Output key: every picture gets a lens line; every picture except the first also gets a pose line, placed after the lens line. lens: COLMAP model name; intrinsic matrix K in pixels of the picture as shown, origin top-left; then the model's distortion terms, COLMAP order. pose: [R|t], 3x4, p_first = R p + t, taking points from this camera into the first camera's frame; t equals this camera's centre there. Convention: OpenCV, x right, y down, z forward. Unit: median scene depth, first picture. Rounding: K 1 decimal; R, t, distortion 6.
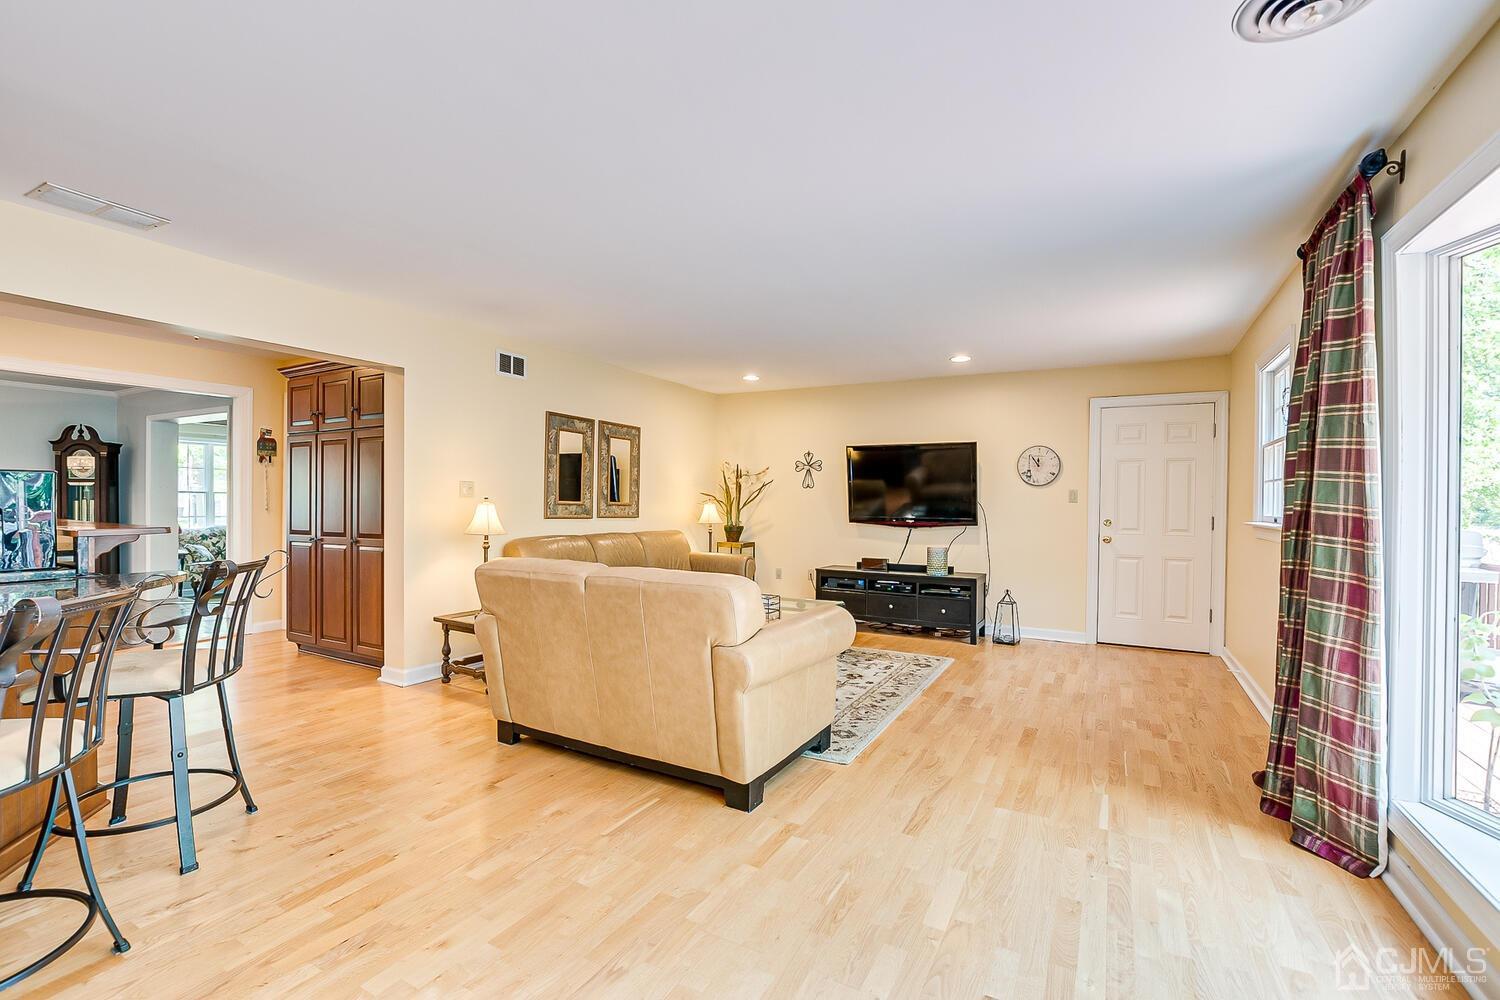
lens RADIAL K [[663.5, 0, 745.2], [0, 663.5, 505.5], [0, 0, 1]] dist [-0.026087, 0.000054]
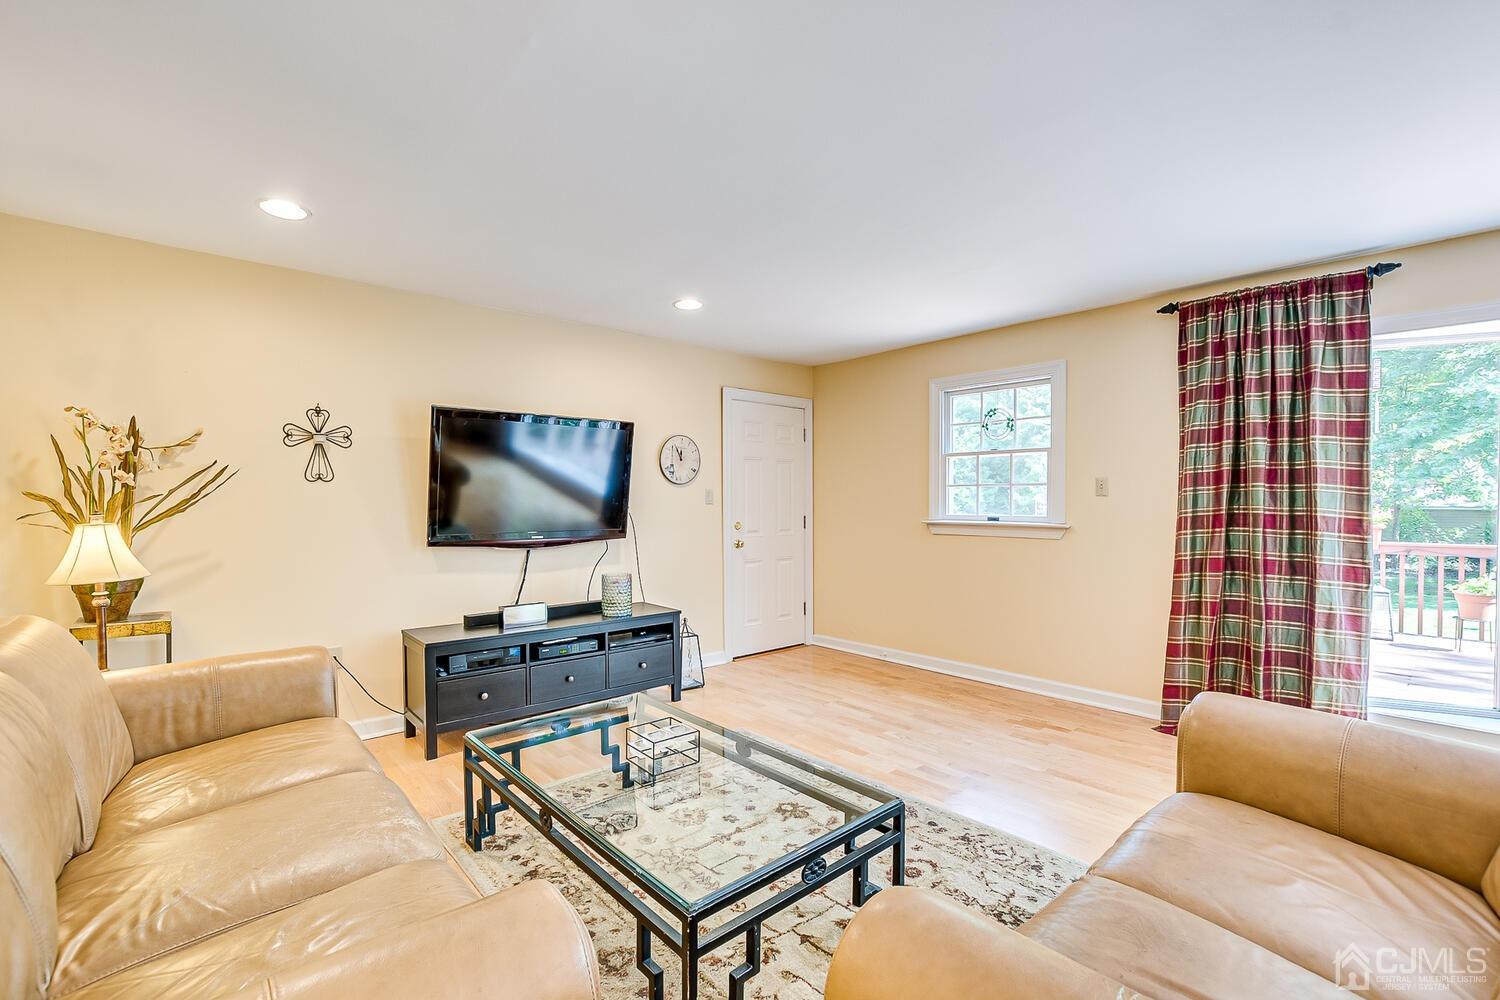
lens RADIAL K [[663.5, 0, 745.2], [0, 663.5, 505.5], [0, 0, 1]] dist [-0.026087, 0.000054]
pose [[0.334549, -0.019955, 0.942167, -0.316019], [0.009573, 0.999796, 0.017776, -0.018108], [-0.942330, 0.003072, 0.334671, 0.682317]]
